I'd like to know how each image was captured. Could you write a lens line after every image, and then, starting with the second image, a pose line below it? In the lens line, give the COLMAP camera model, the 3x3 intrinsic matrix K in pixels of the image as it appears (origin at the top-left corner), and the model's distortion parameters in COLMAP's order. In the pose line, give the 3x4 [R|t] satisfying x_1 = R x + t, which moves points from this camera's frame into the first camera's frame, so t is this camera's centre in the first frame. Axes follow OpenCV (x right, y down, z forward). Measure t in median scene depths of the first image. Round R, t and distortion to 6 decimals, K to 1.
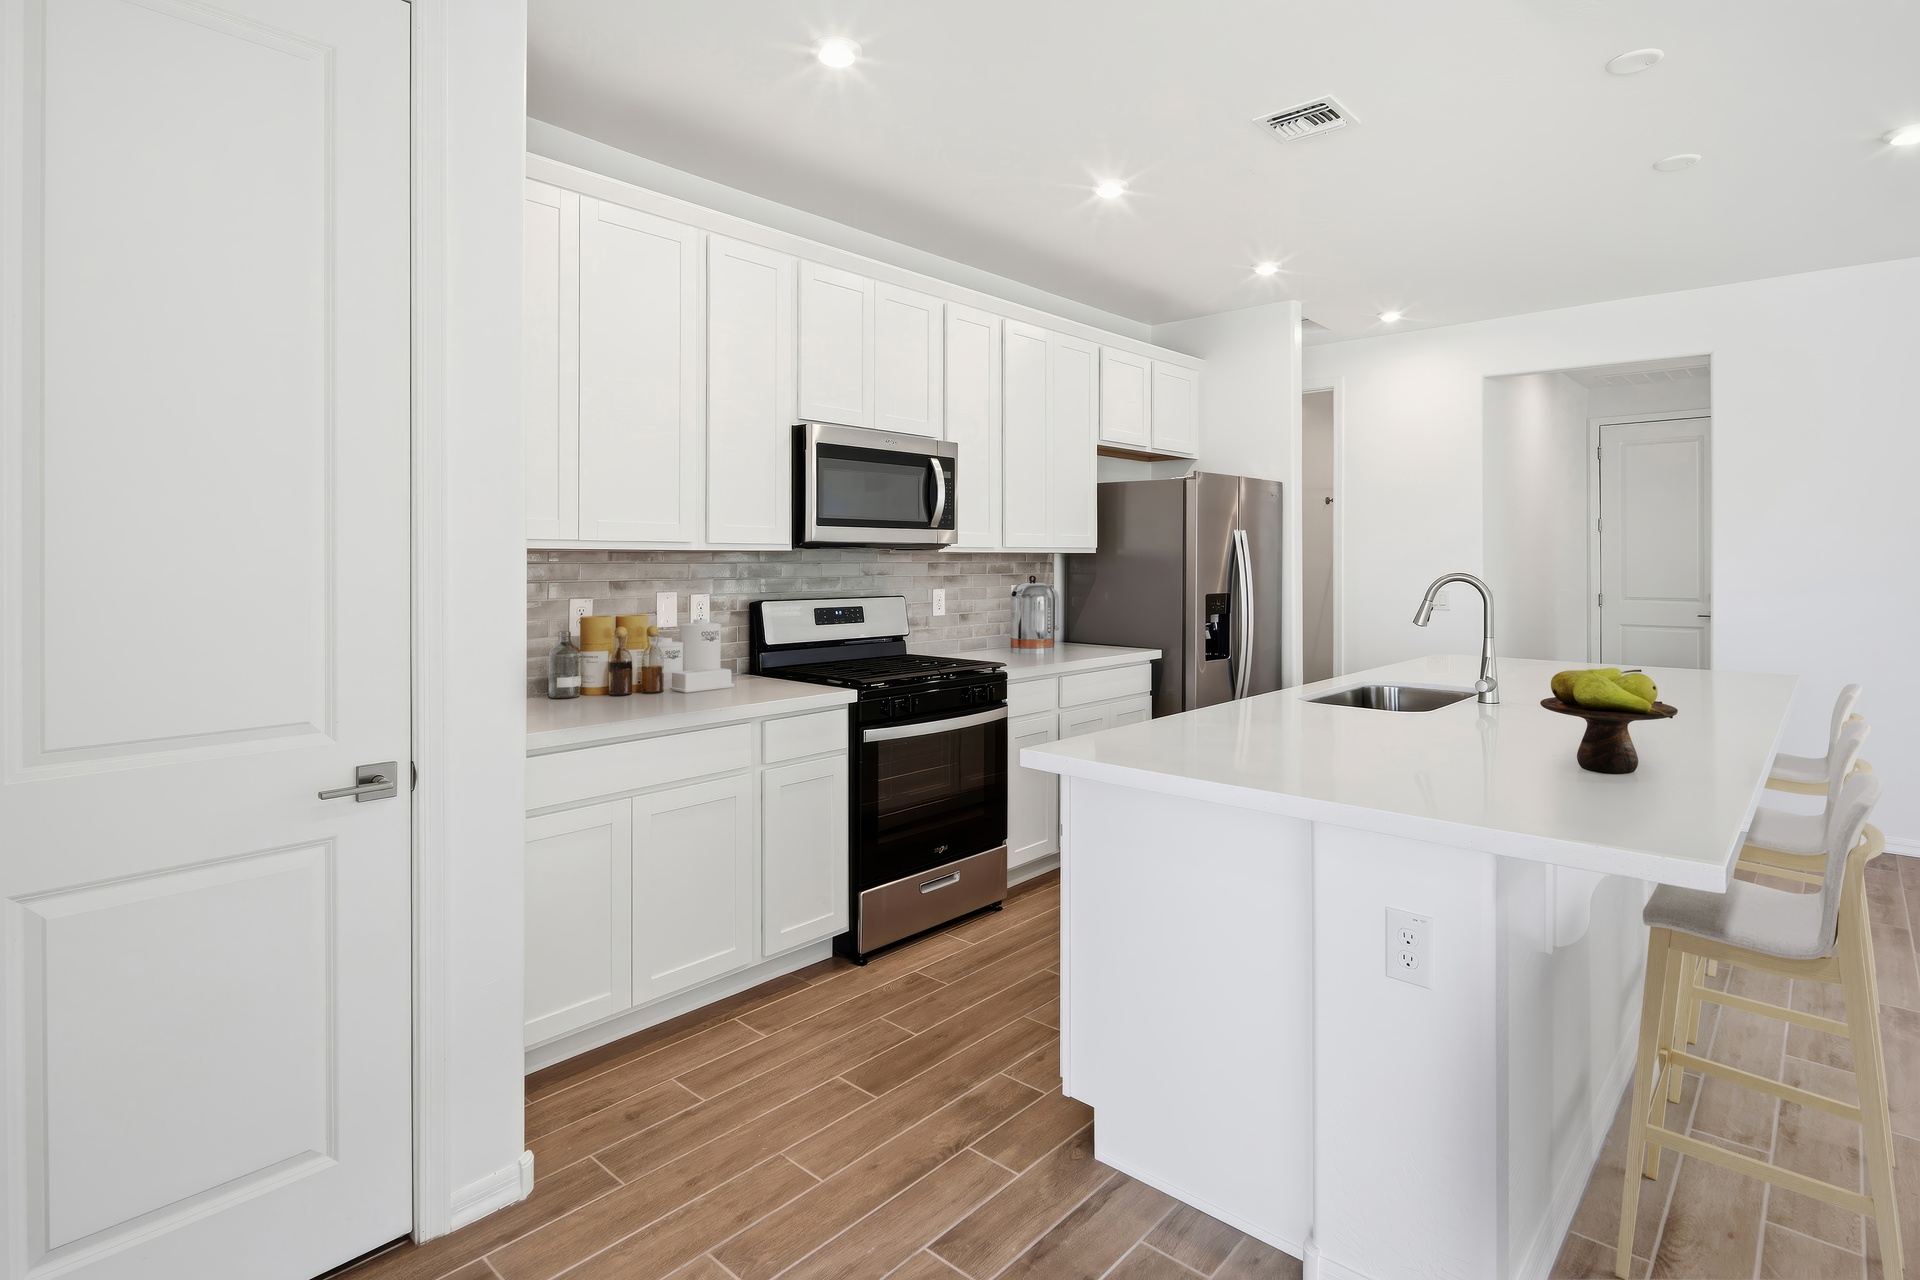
lens RADIAL K [[975.2, 0, 969.7], [0, 975.2, 557.8], [0, 0, 1]] dist [-0.001534, 0.001164]
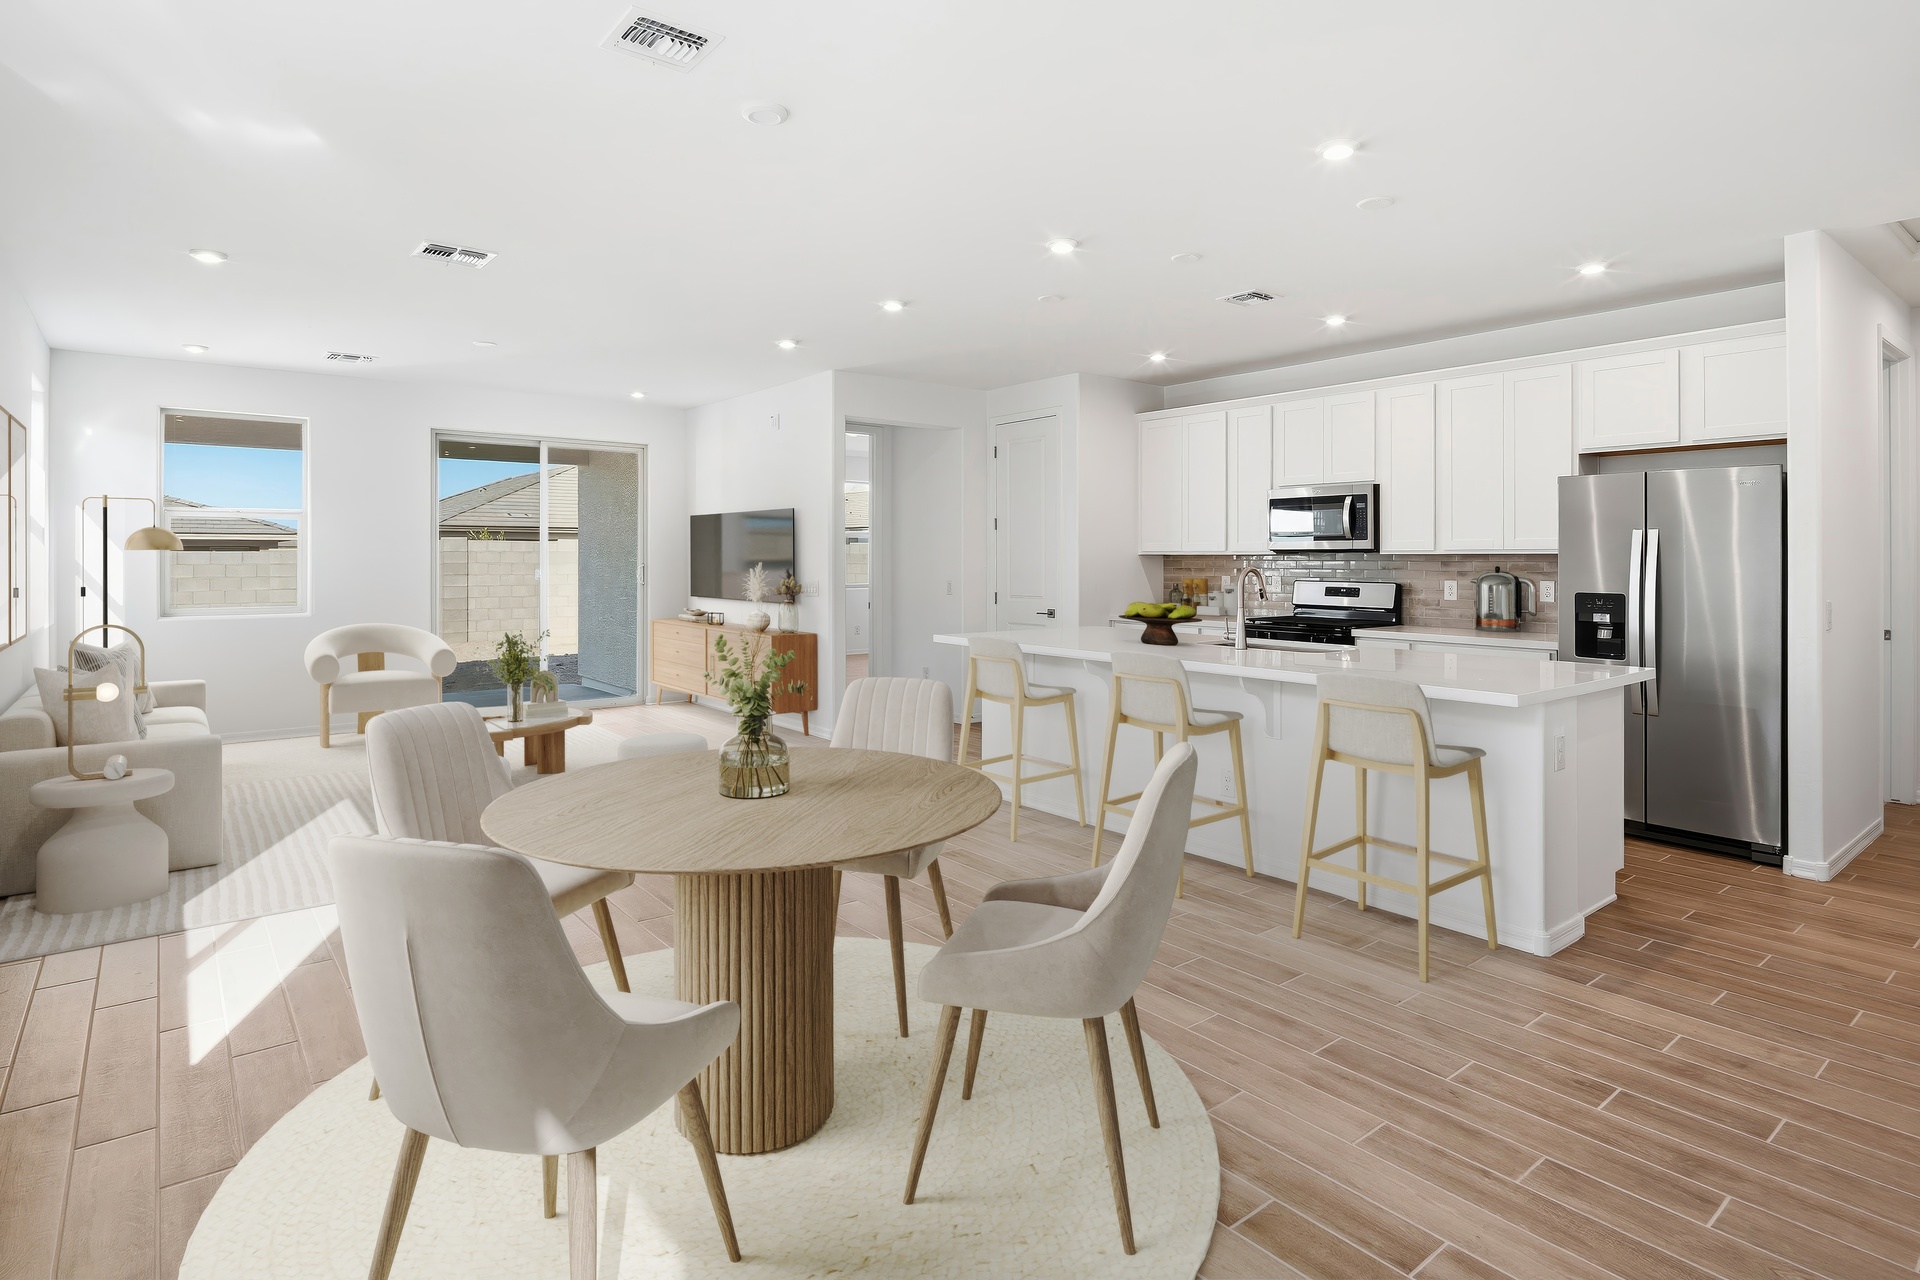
lens RADIAL K [[975.2, 0, 924.1], [0, 975.2, 564.0], [0, 0, 1]] dist [-0.001534, 0.001164]
pose [[-0.195415, 0.004519, -0.980710, 1.704242], [-0.001419, 0.999987, 0.004890, 0.003174], [0.980720, 0.002347, -0.195406, 0.628267]]
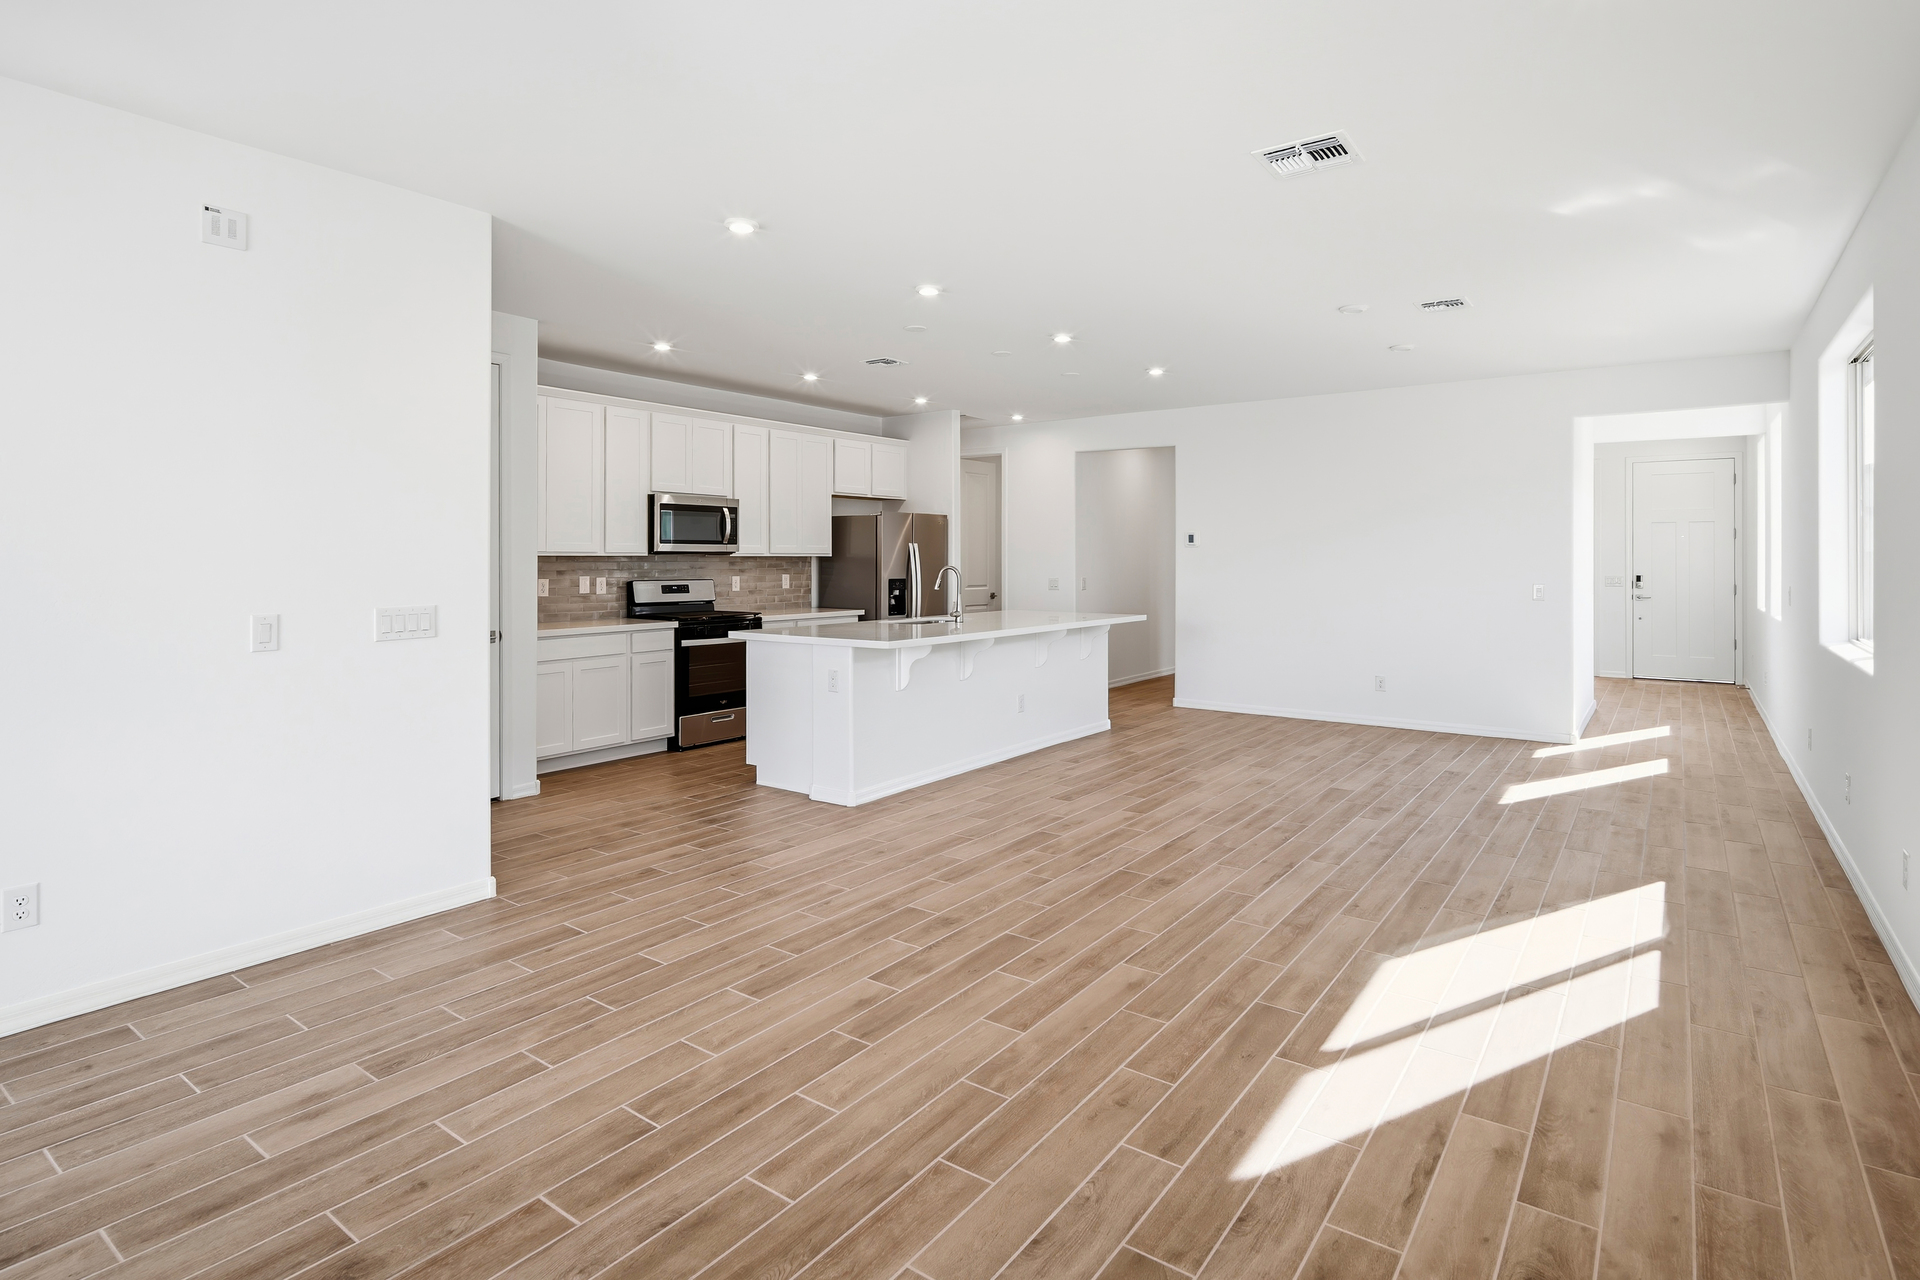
lens RADIAL K [[975.2, 0, 981.3], [0, 975.2, 556.4], [0, 0, 1]] dist [-0.001534, 0.001164]
pose [[0.993596, -0.001711, 0.112977, 0.254539], [0.001894, 0.999997, -0.001518, -0.001712], [-0.112974, 0.001722, 0.993596, -1.003698]]
